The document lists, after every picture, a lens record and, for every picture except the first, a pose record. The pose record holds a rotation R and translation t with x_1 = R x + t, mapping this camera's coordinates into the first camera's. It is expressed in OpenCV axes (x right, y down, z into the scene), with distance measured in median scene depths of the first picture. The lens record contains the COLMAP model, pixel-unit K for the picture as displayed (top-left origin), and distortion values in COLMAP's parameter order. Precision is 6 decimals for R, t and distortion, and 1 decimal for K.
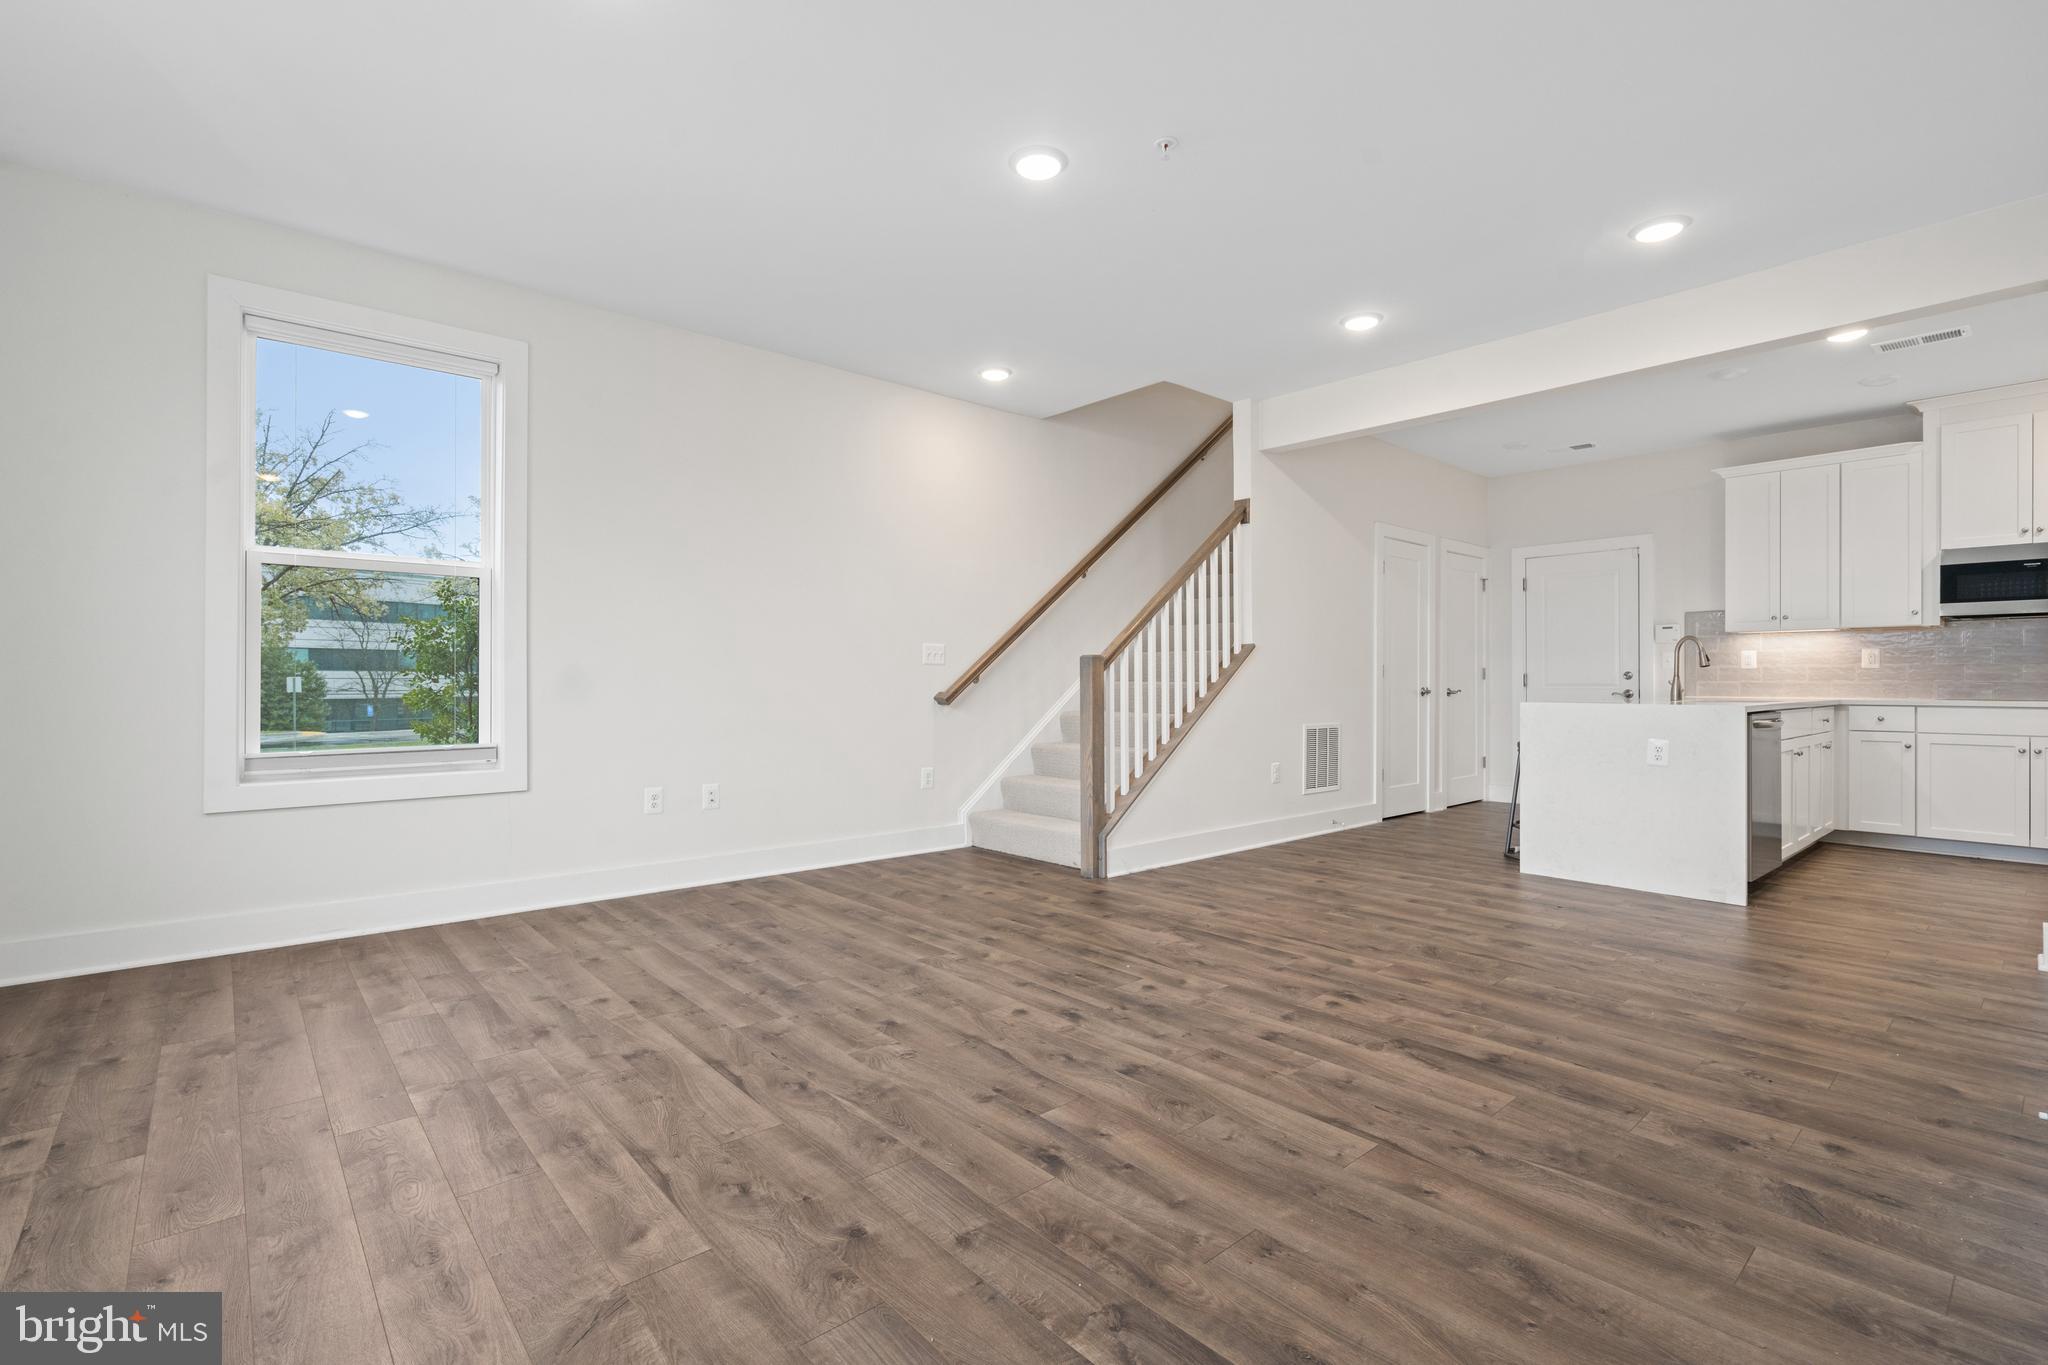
lens RADIAL K [[929.7, 0, 1023.1], [0, 929.7, 679.3], [0, 0, 1]] dist [-0.006549, -0.000170]
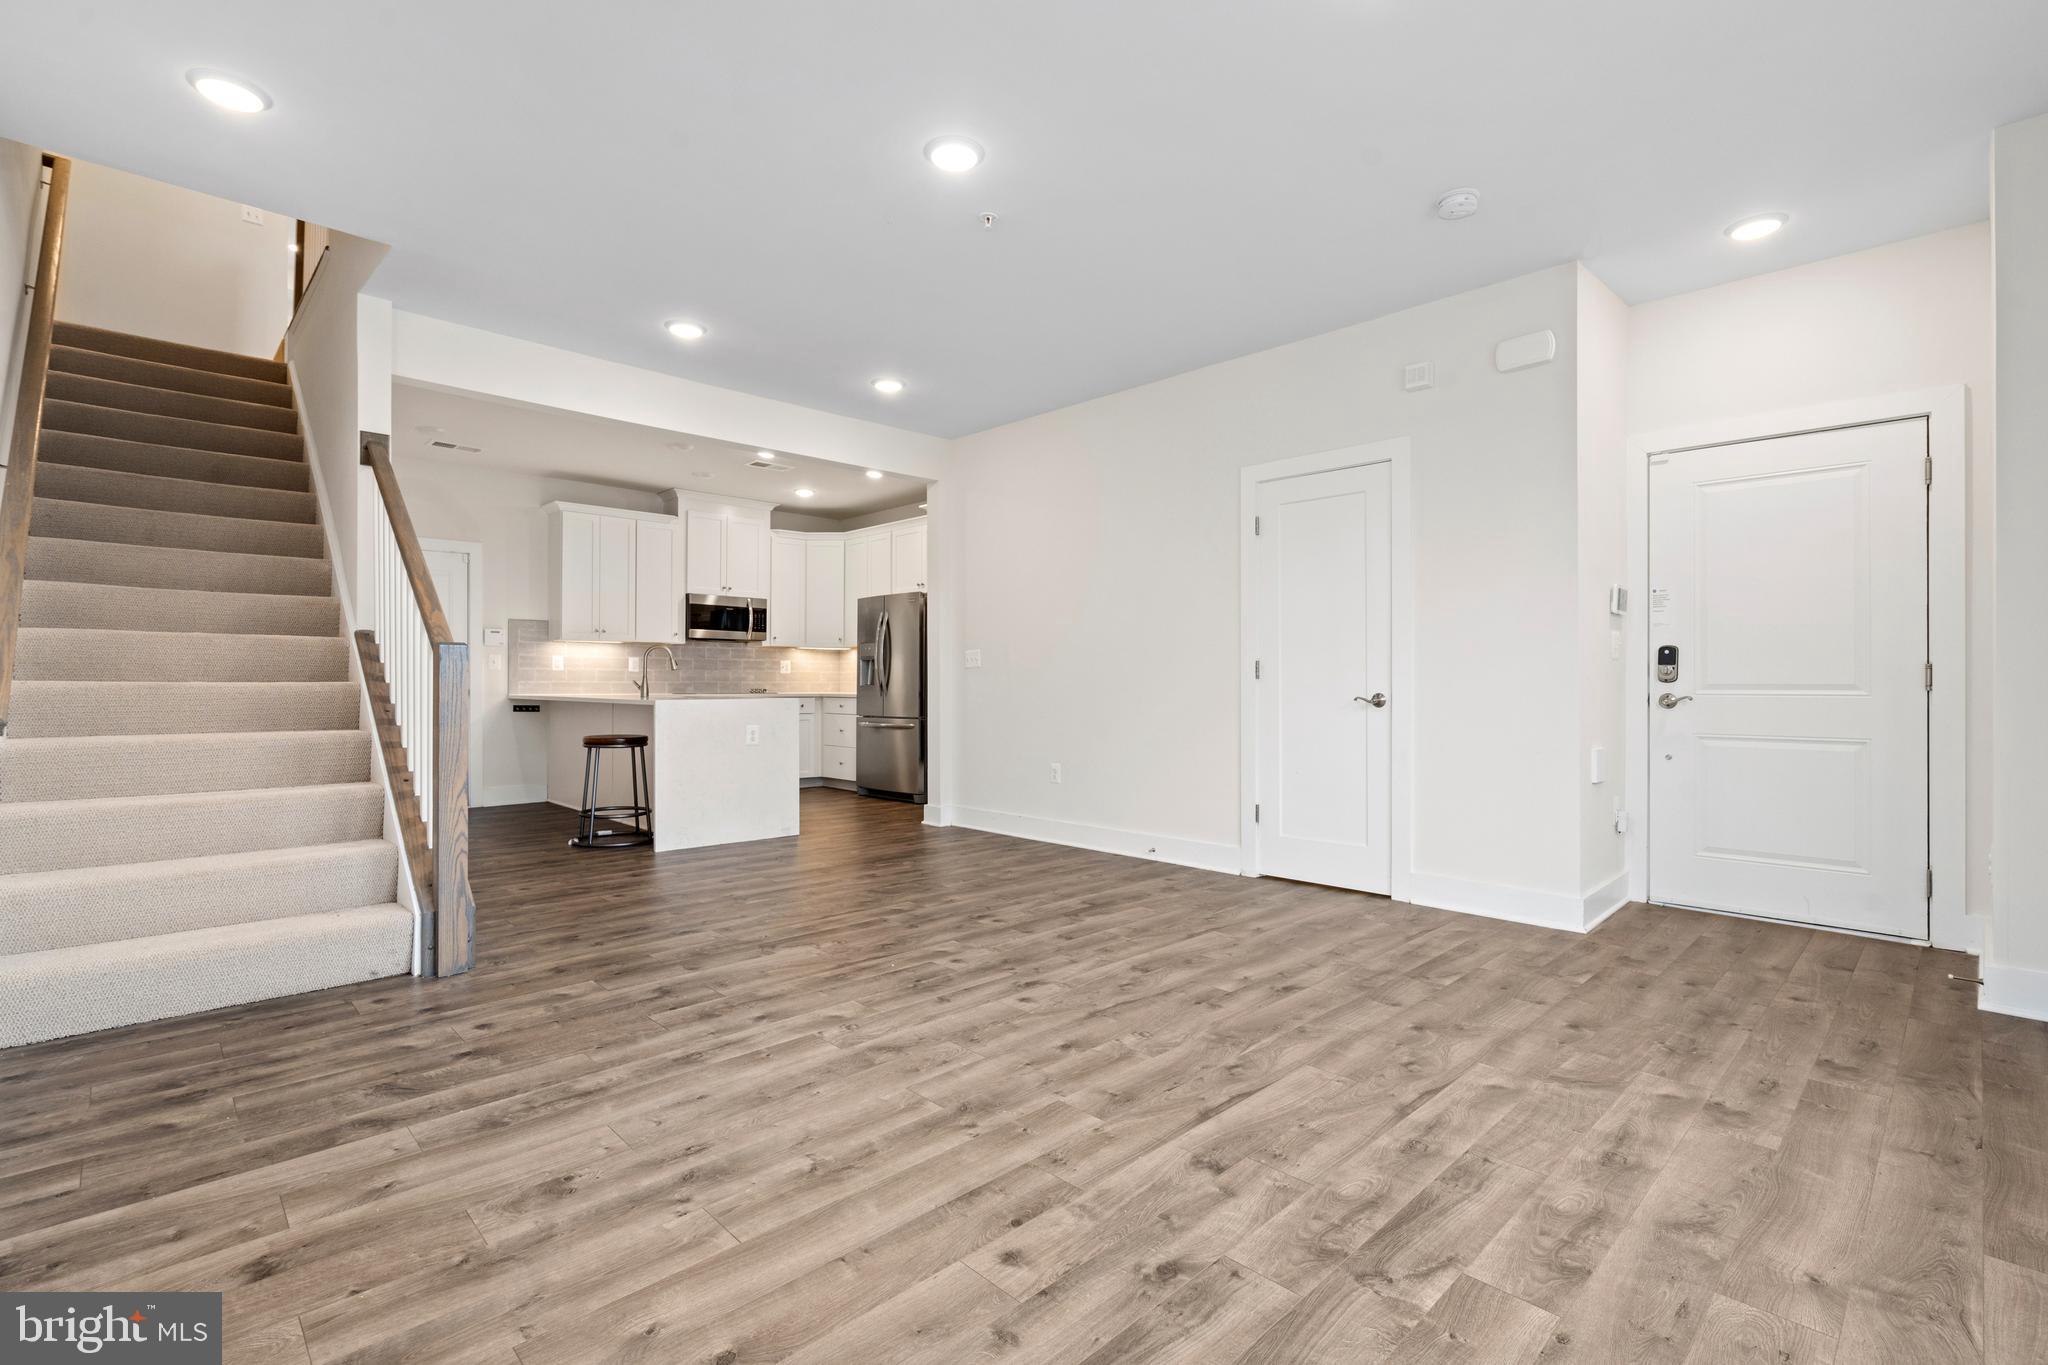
lens RADIAL K [[929.7, 0, 1020.8], [0, 929.7, 685.3], [0, 0, 1]] dist [-0.006549, -0.000170]
pose [[-0.050930, -0.004337, 0.998693, -1.013673], [-0.004447, 0.999982, 0.004116, -0.000007], [-0.998692, -0.004231, -0.050948, 1.027744]]
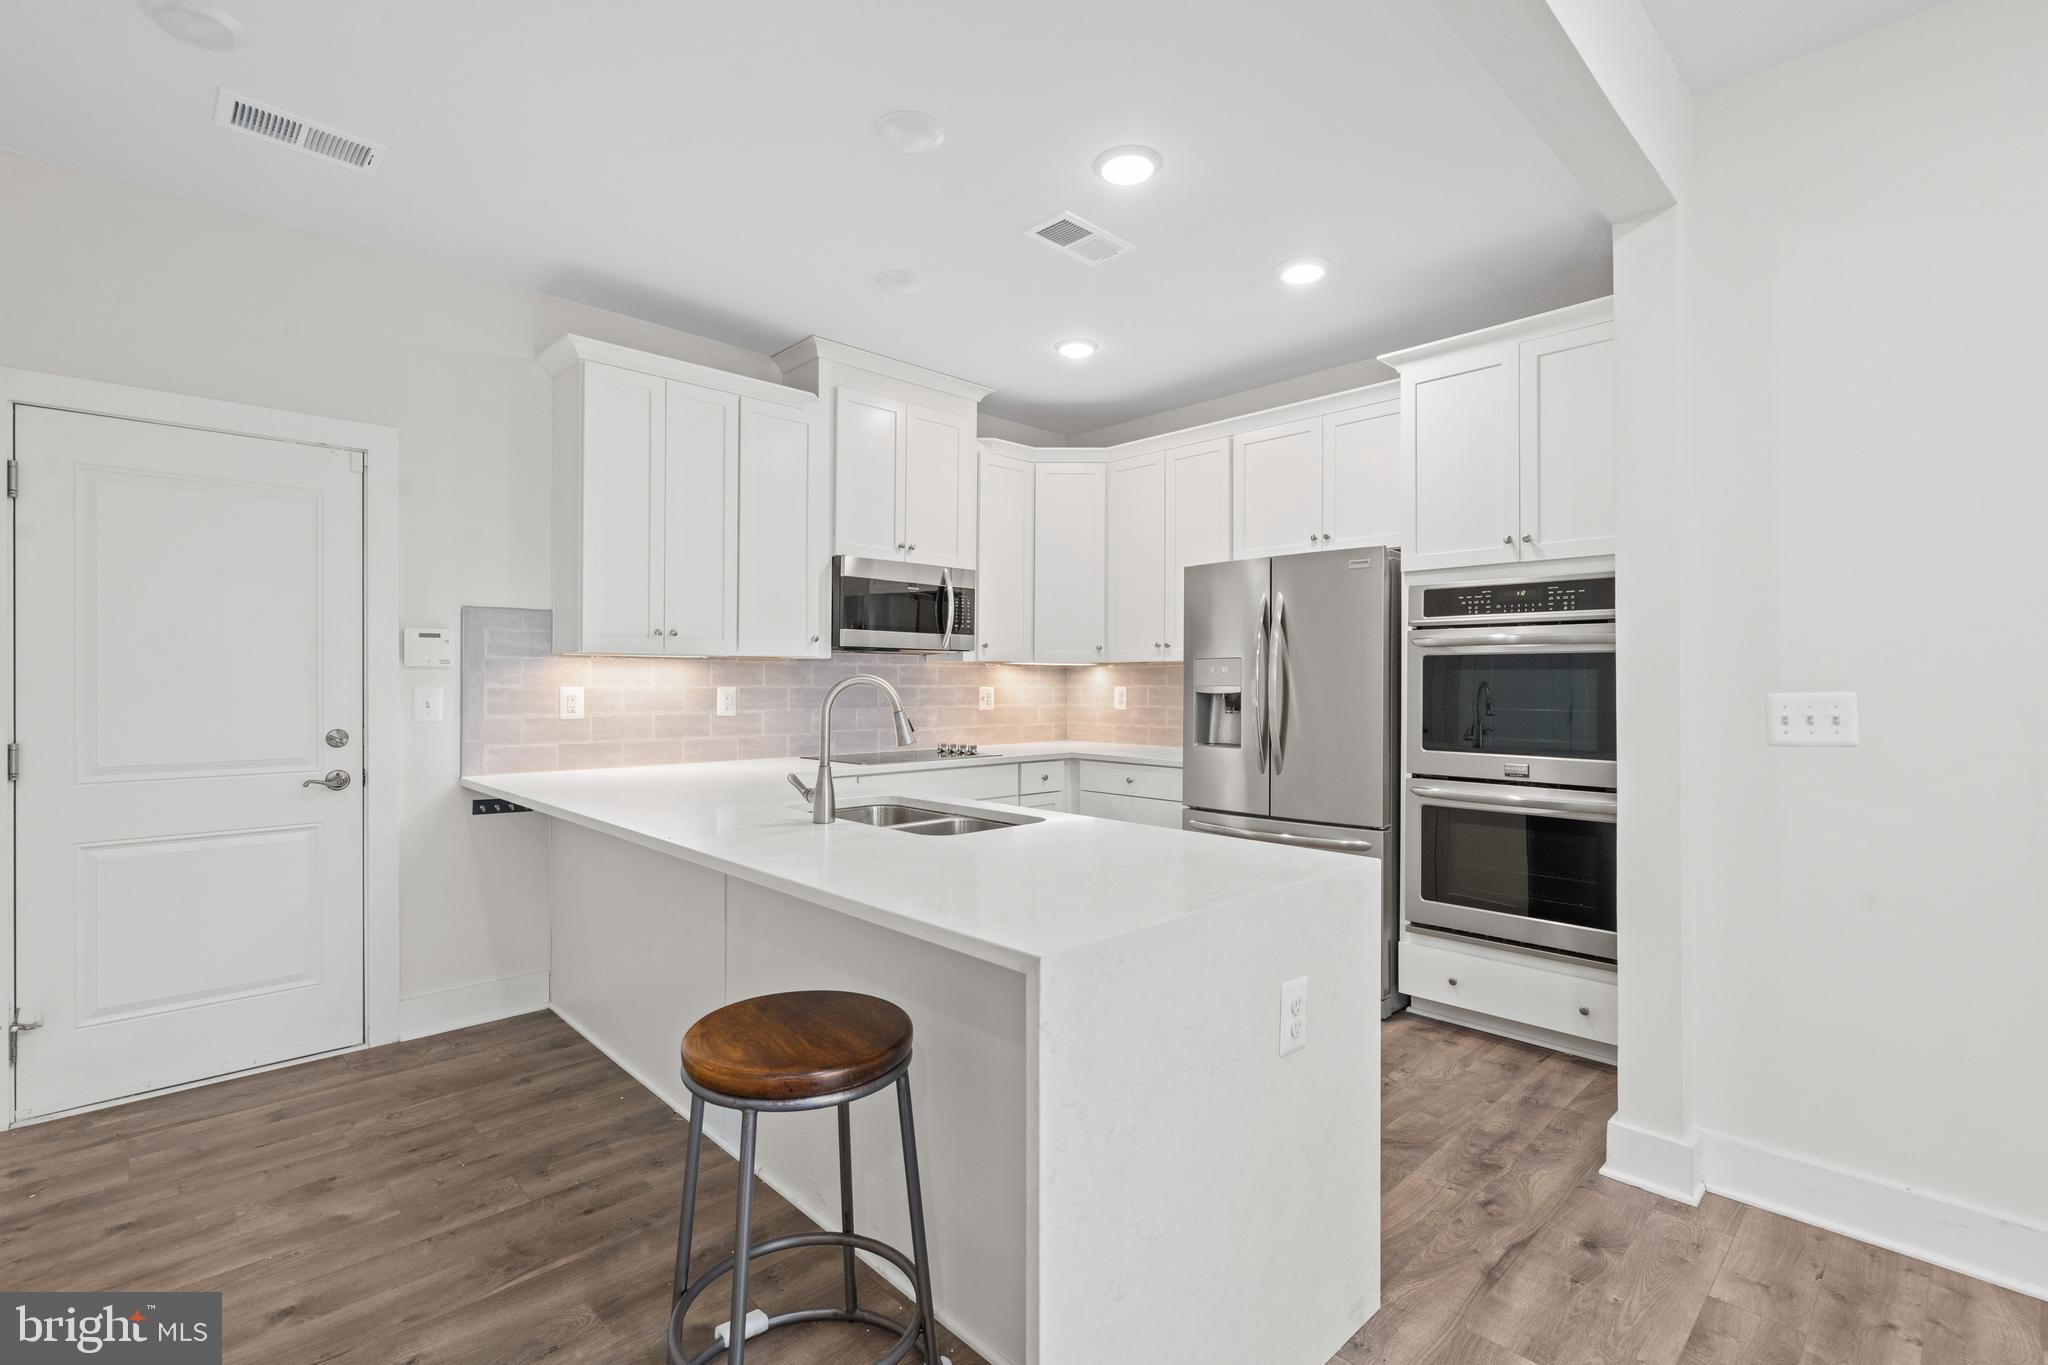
lens RADIAL K [[929.7, 0, 1025.4], [0, 929.7, 686.6], [0, 0, 1]] dist [-0.006549, -0.000170]
pose [[-0.052604, -0.006402, 0.998595, 0.486196], [-0.004942, 0.999969, 0.006151, -0.079743], [-0.998603, -0.004611, -0.052634, 1.697573]]
